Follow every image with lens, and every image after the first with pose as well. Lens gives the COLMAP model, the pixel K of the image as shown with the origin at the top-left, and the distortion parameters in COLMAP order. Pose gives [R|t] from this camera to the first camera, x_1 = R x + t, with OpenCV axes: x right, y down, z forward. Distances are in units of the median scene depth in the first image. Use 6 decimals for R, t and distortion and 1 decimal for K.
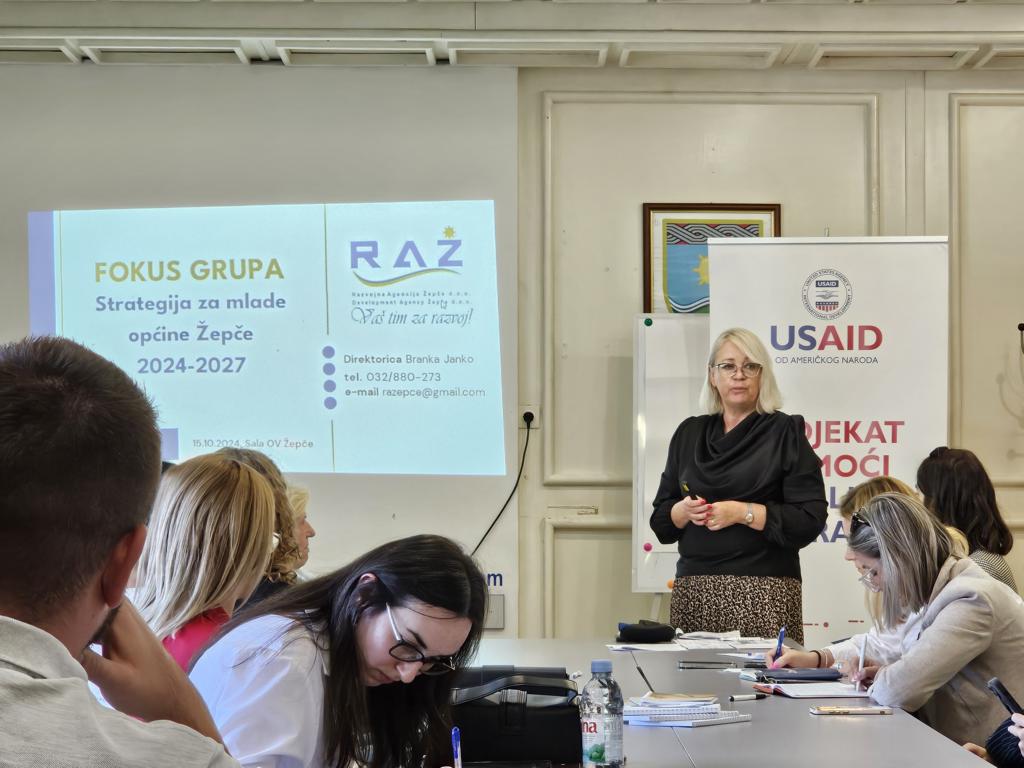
lens RADIAL K [[3036.7, 0, 512.0], [0, 3036.7, 384.0], [0, 0, 1]] dist [-1.073079, 22.647989]
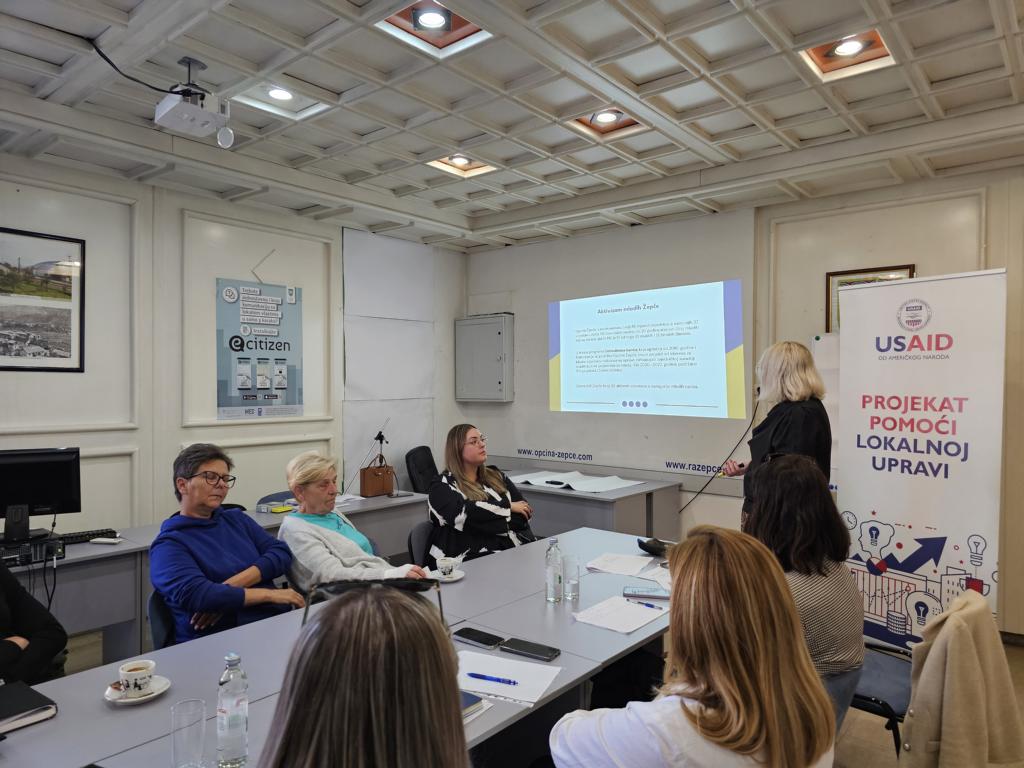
lens RADIAL K [[680.9, 0, 510.0], [0, 680.9, 388.4], [0, 0, 1]] dist [0.062774, -0.052755]
pose [[0.765161, 0.007871, -0.643791, 0.176079], [0.016249, 0.999371, 0.031531, -0.006605], [0.643634, -0.034587, 0.764552, 0.590936]]
